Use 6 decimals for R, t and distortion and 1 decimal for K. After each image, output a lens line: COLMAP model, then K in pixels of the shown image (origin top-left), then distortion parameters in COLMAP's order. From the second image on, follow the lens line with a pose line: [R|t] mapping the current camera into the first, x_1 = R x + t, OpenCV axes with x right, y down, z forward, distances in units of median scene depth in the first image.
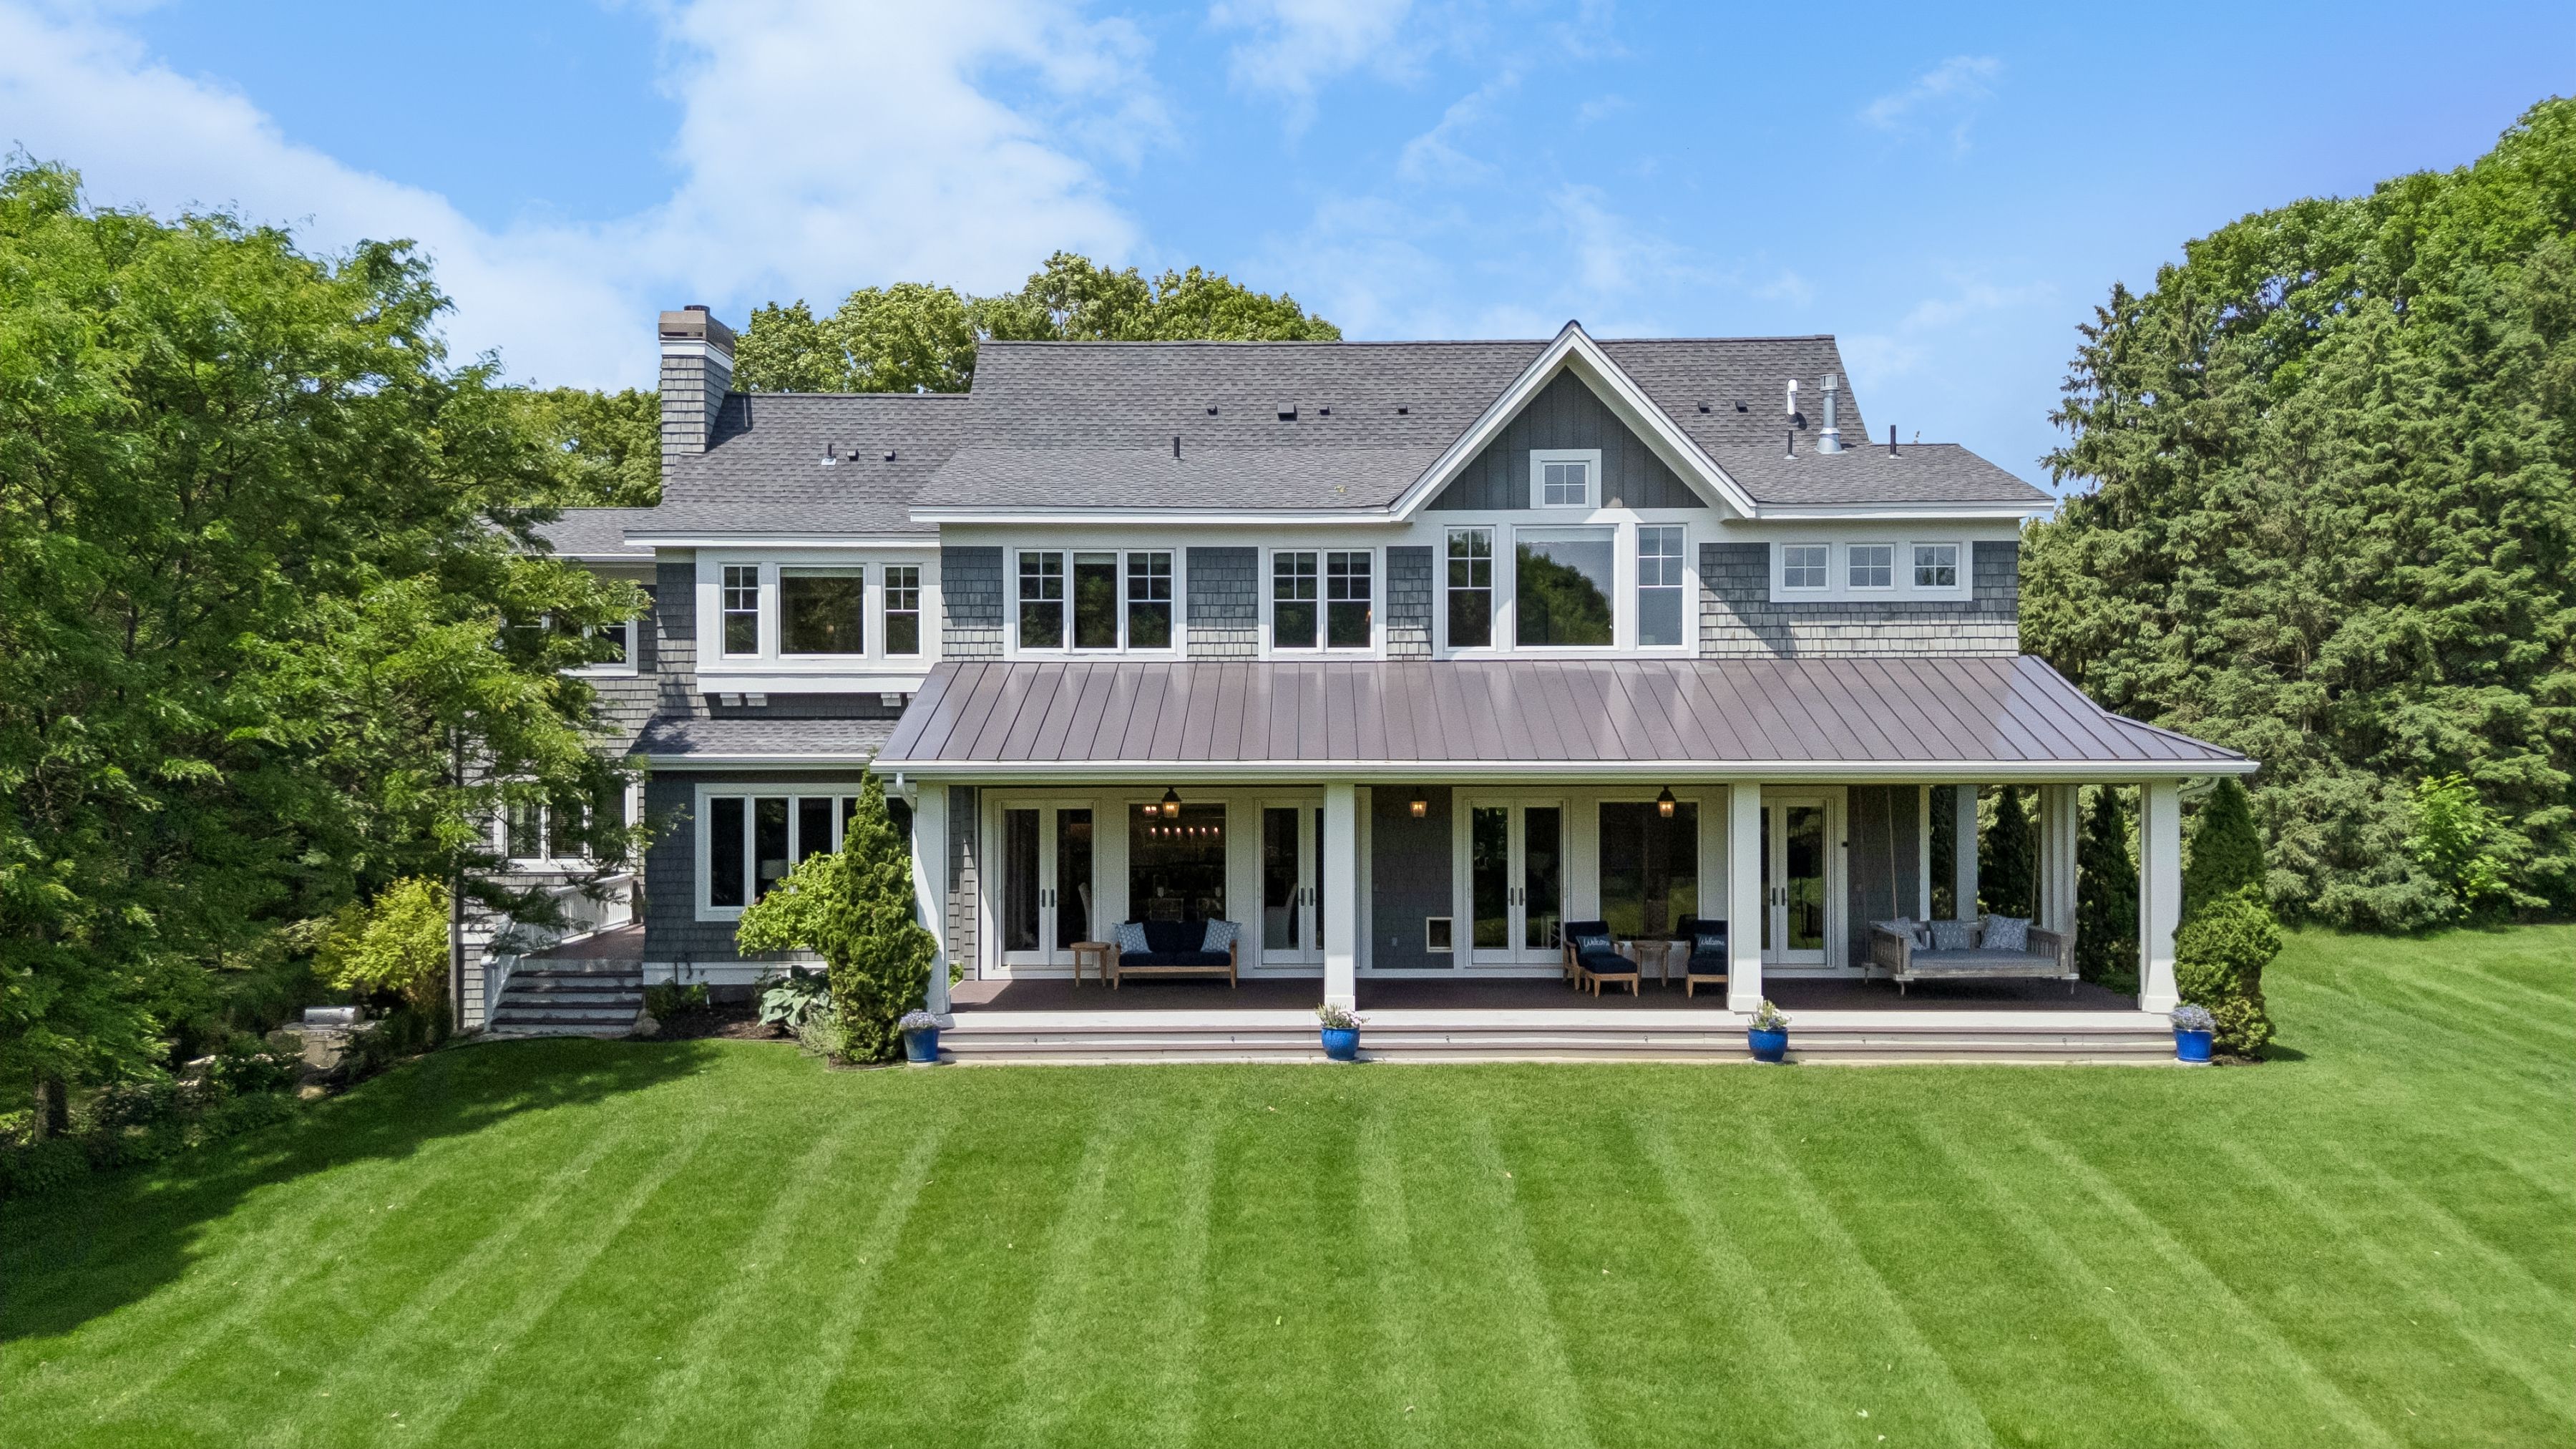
lens RADIAL K [[1893.6, 0, 1270.0], [0, 1893.6, 717.7], [0, 0, 1]] dist [0.063480, -0.055023]
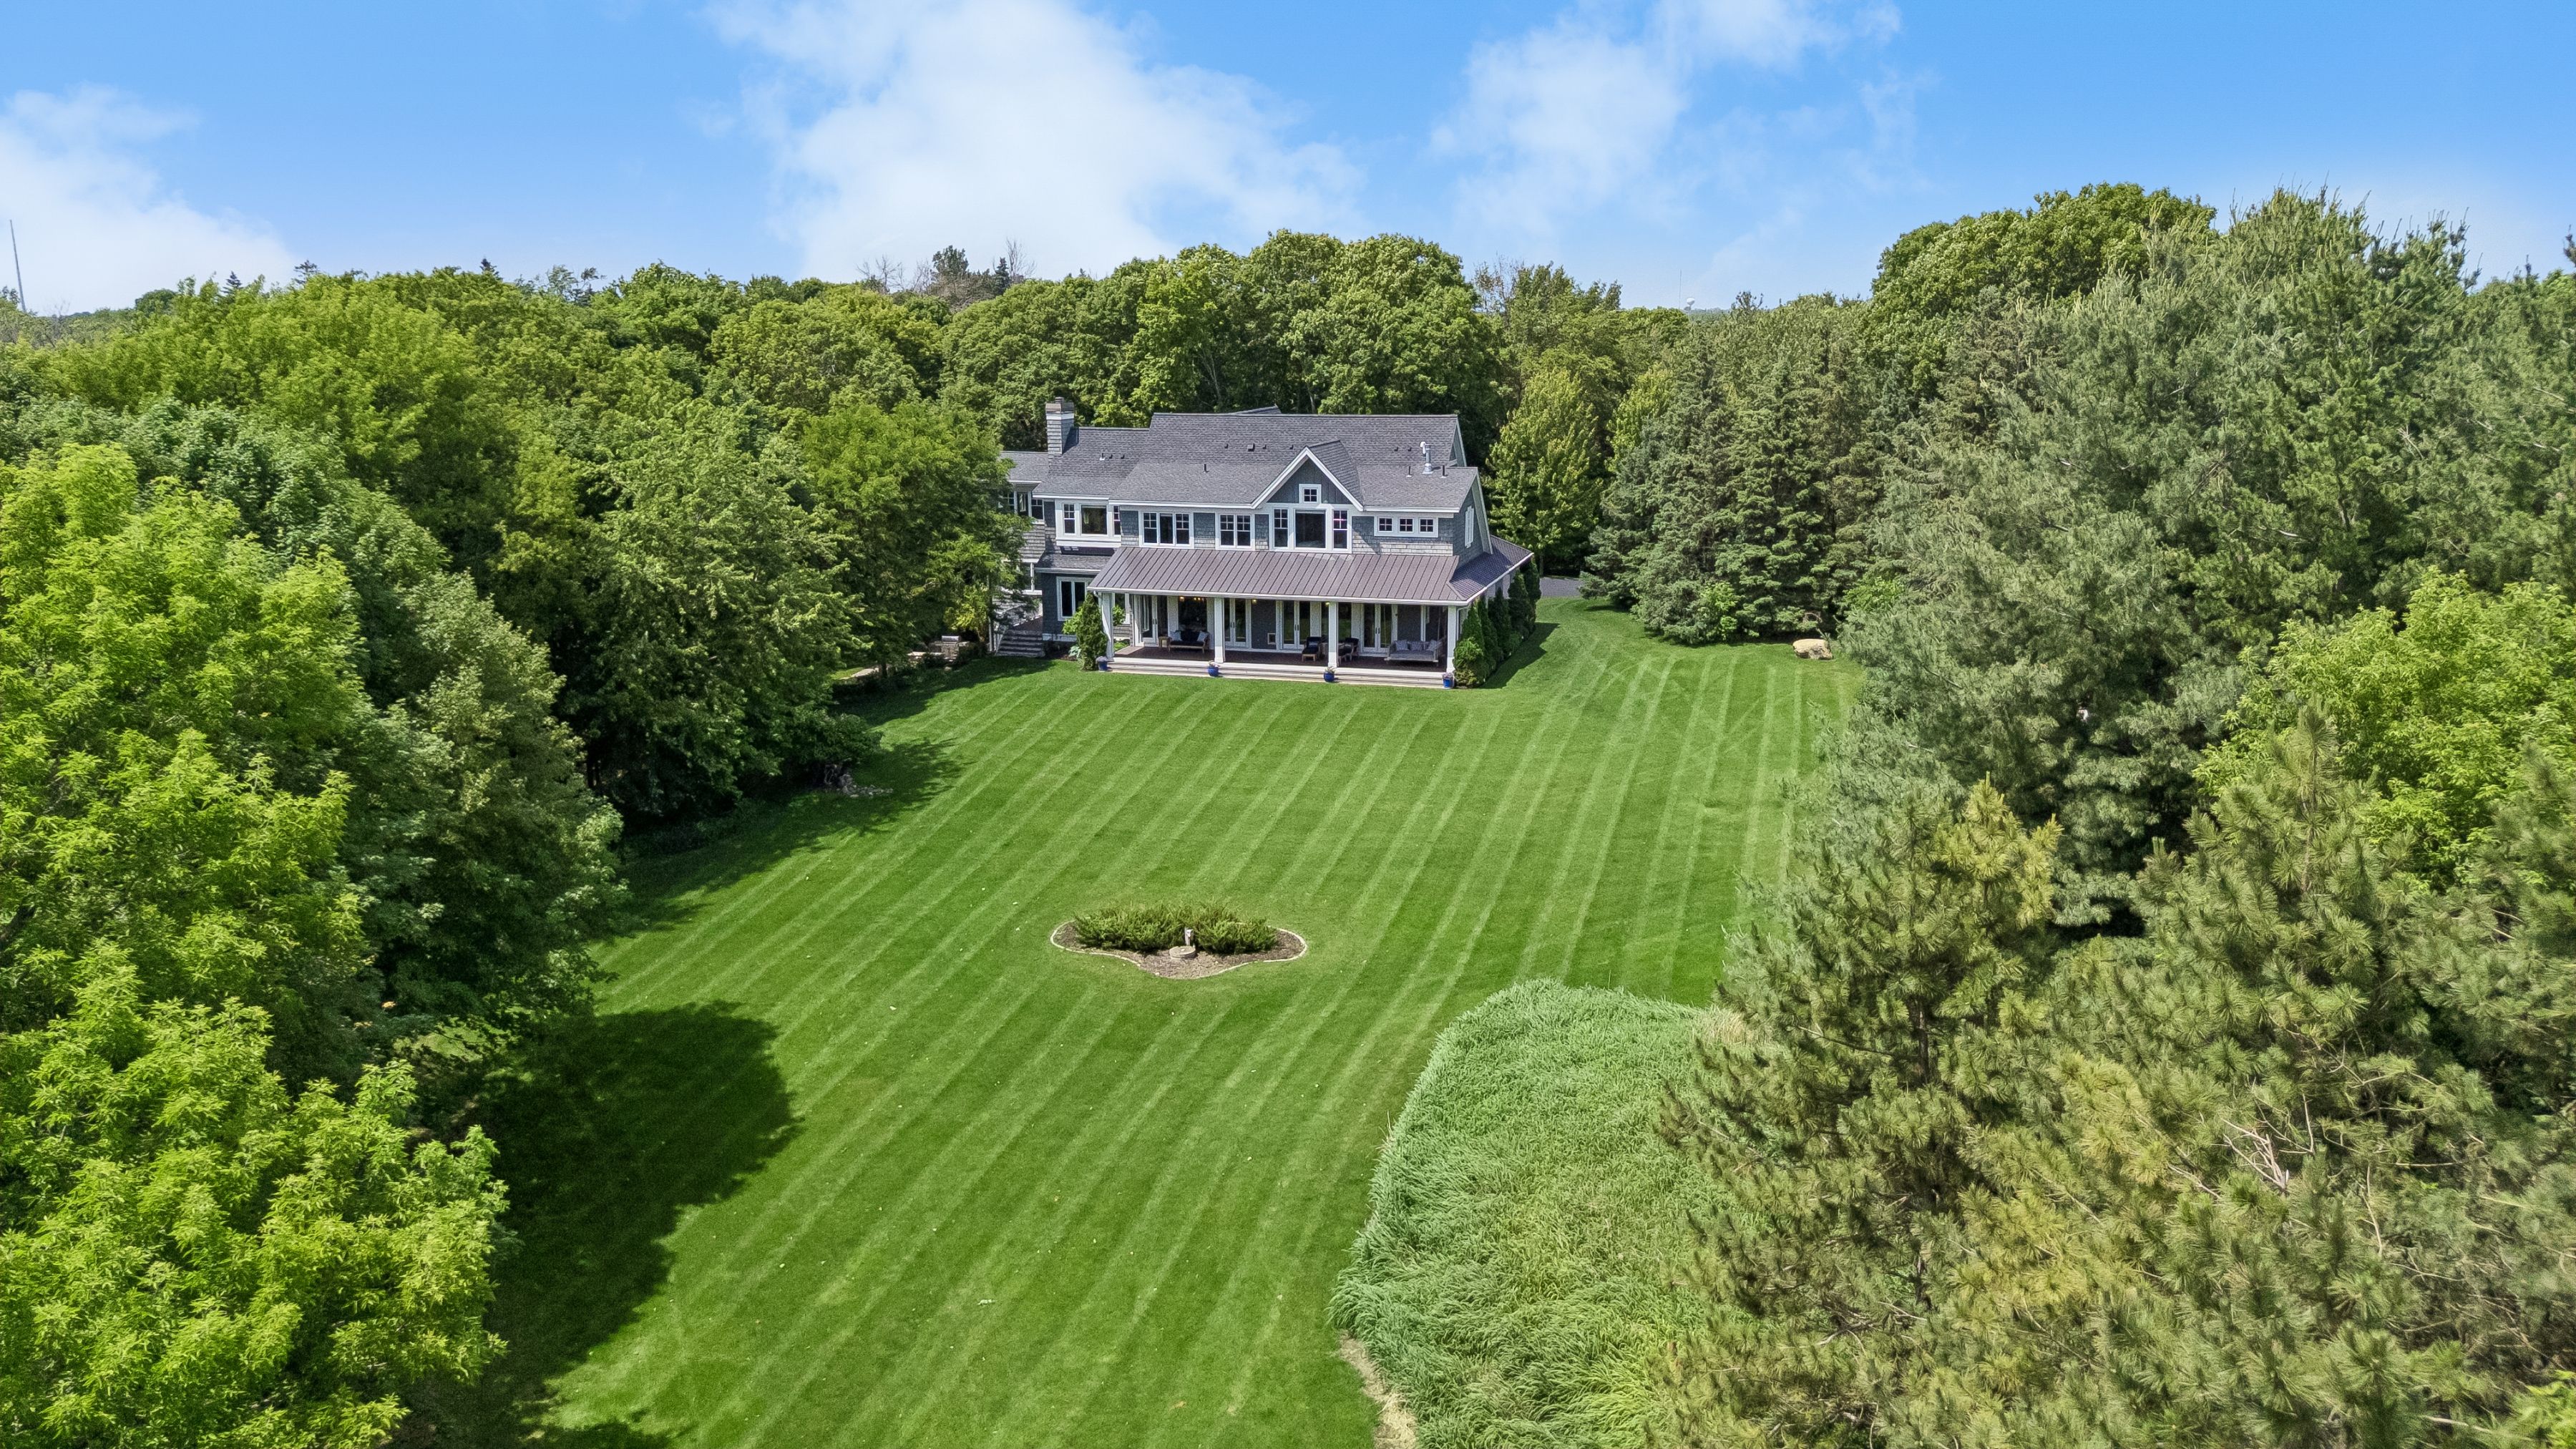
lens RADIAL K [[1893.6, 0, 1270.3], [0, 1893.6, 734.3], [0, 0, 1]] dist [0.063480, -0.055023]
pose [[0.960466, 0.057450, -0.272405, 0.952201], [0.003907, 0.975598, 0.219529, -0.419669], [0.278370, -0.211914, 0.936805, -1.977891]]
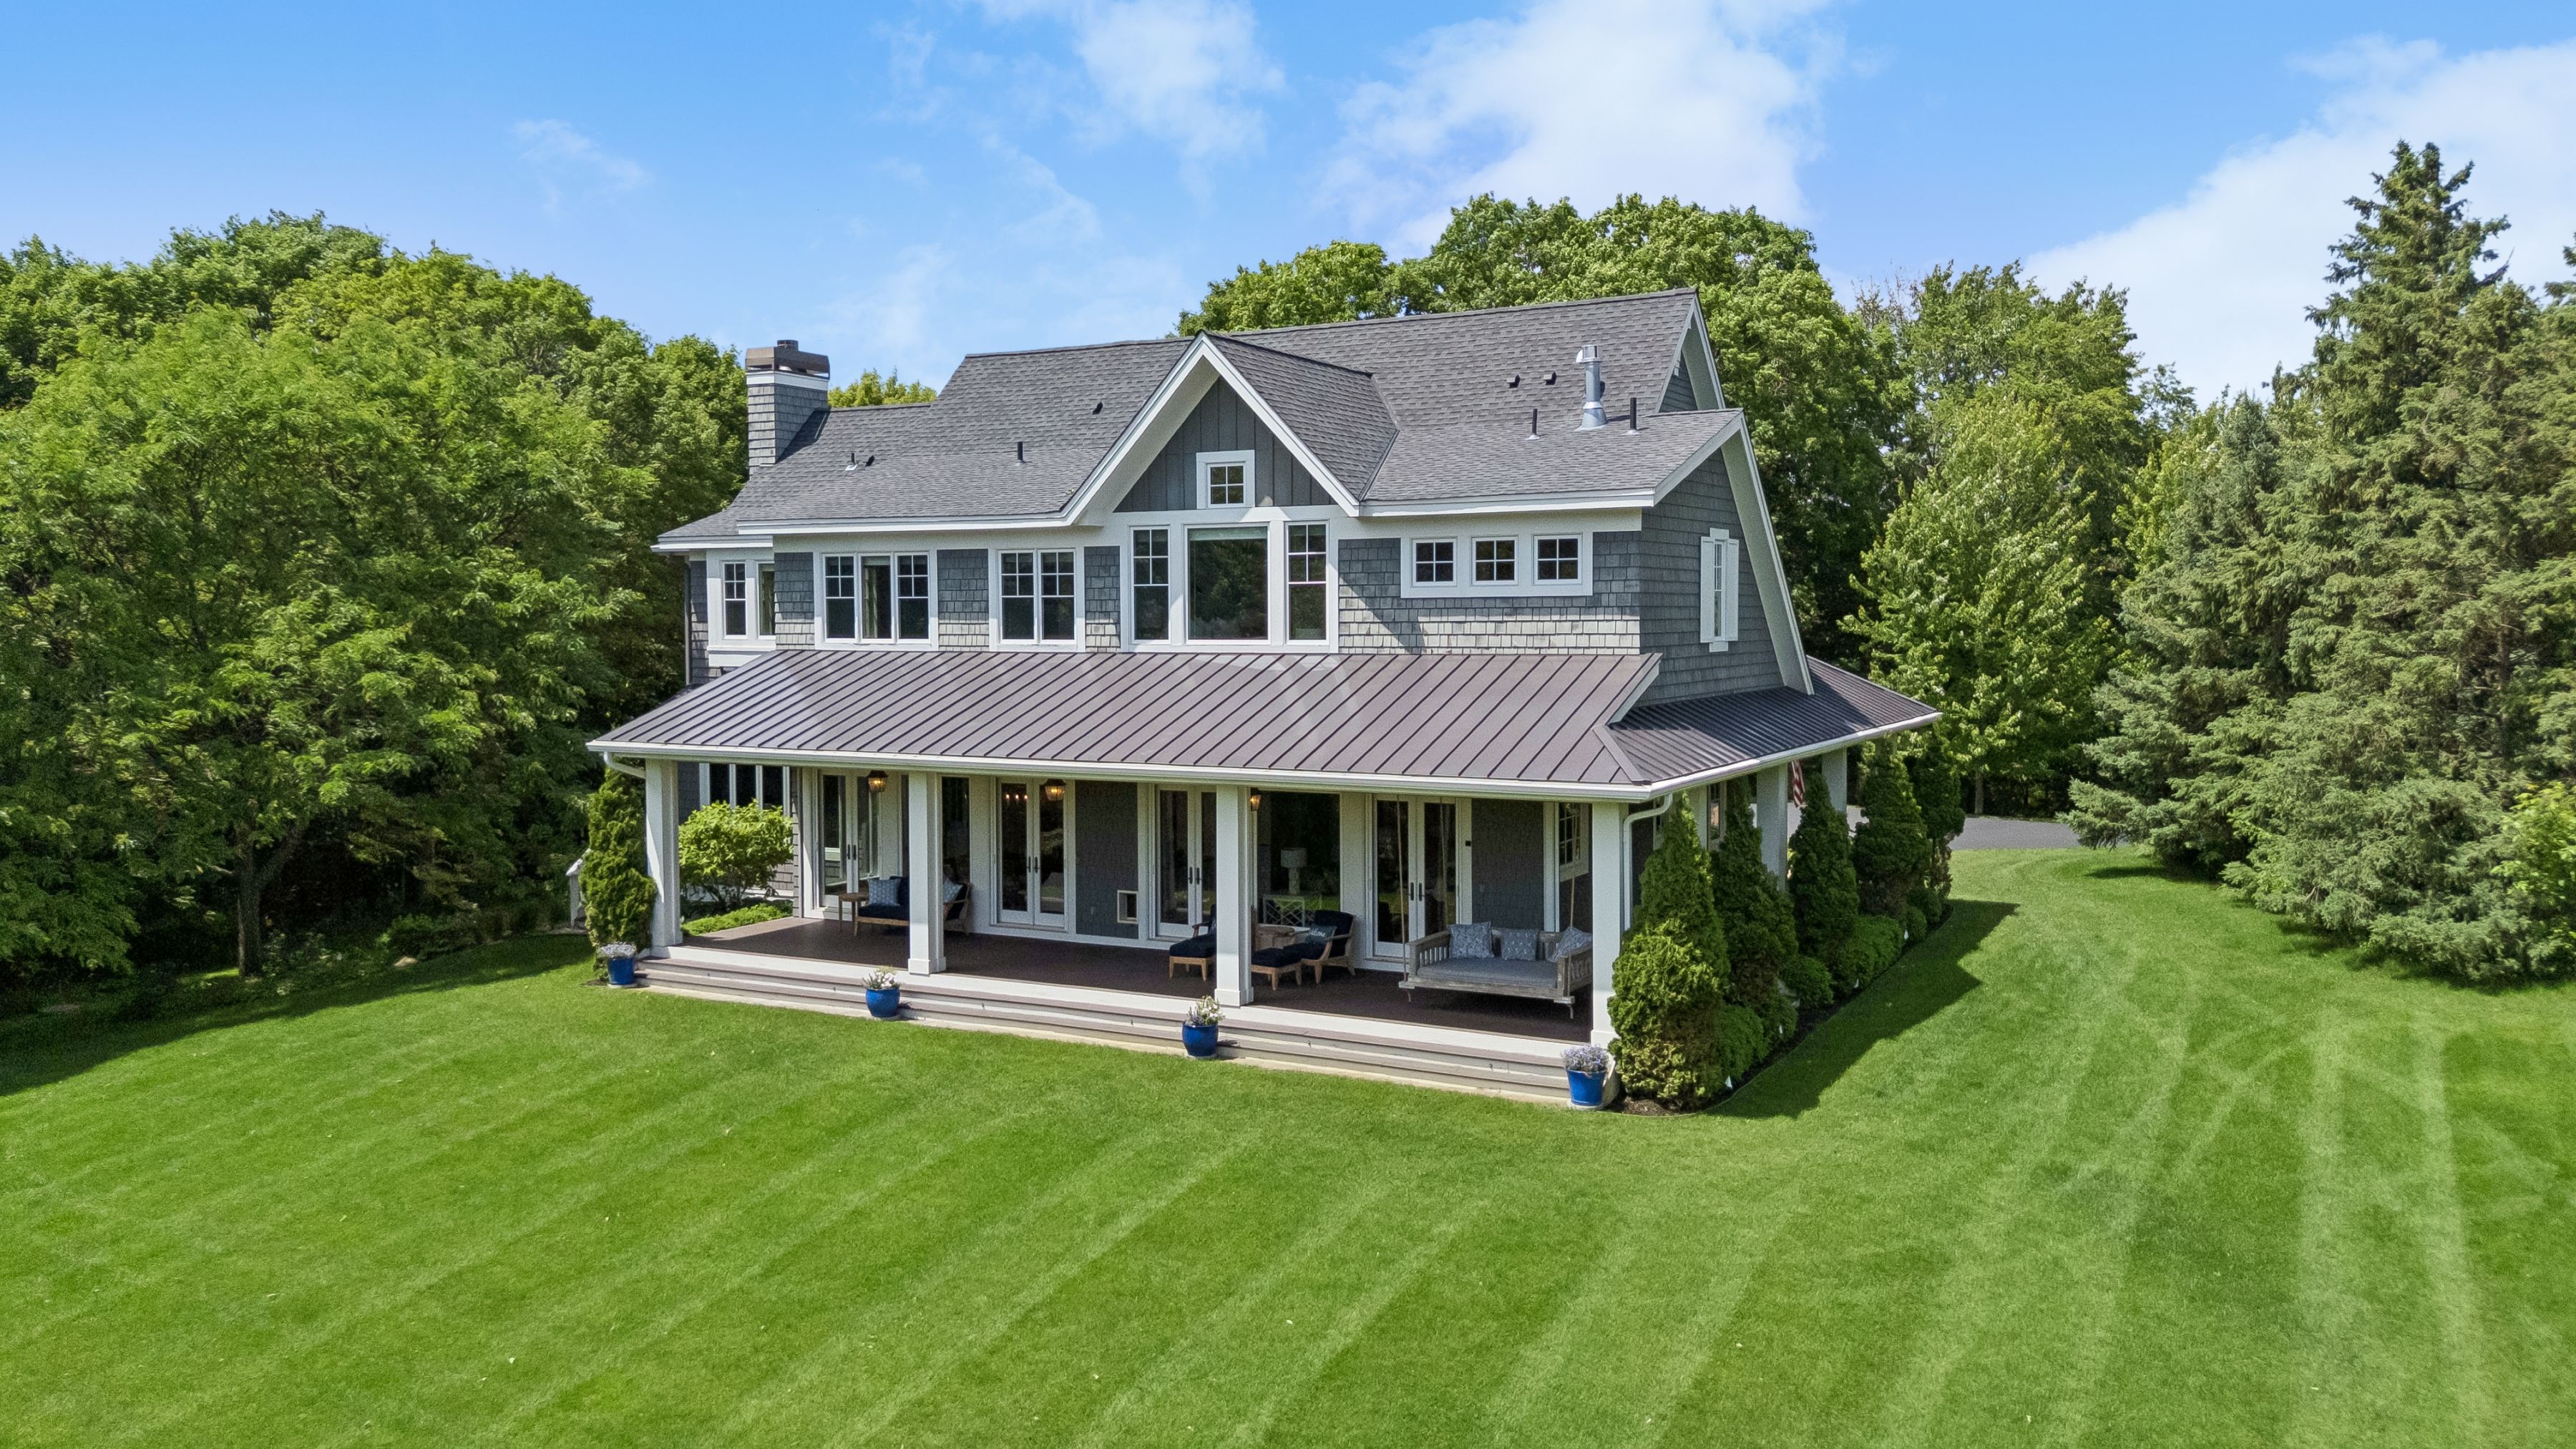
lens RADIAL K [[1893.6, 0, 1297.4], [0, 1893.6, 683.1], [0, 0, 1]] dist [0.063480, -0.055023]
pose [[0.879826, 0.017208, -0.474984, 0.685057], [0.002285, 0.999180, 0.040432, -0.055966], [0.475290, -0.036658, 0.879065, 0.101820]]
